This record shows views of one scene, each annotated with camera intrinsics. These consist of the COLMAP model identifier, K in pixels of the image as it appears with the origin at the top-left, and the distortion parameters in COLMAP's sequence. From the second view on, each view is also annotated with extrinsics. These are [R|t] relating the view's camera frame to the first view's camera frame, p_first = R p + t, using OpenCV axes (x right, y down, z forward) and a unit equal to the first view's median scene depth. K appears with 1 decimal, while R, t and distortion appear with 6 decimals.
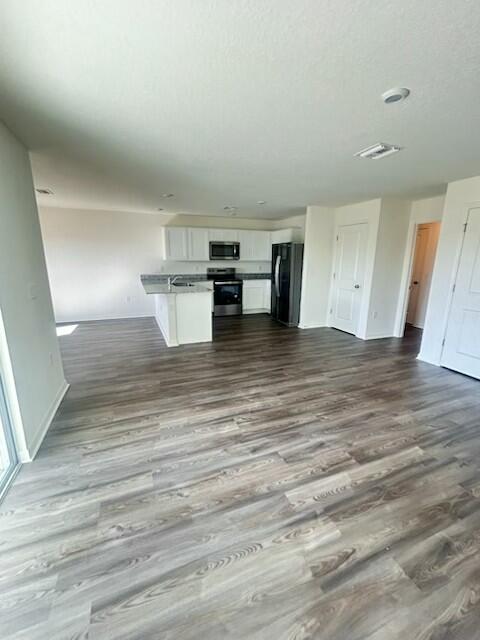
lens RADIAL K [[270.0, 0, 240.5], [0, 270.0, 319.0], [0, 0, 1]] dist [-0.001185, 0.001026]
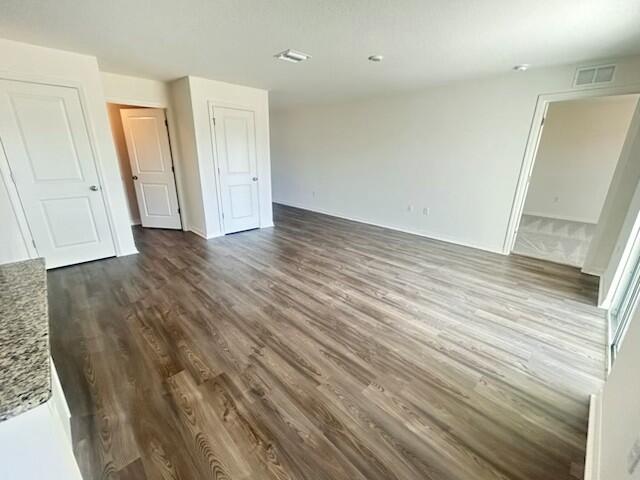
lens RADIAL K [[270.0, 0, 320.1], [0, 270.0, 239.0], [0, 0, 1]] dist [-0.001185, 0.001026]
pose [[-0.383283, -0.294916, 0.875282, -0.830156], [0.190993, 0.901864, 0.387508, -0.323301], [-0.903668, 0.315698, -0.289343, 1.481232]]
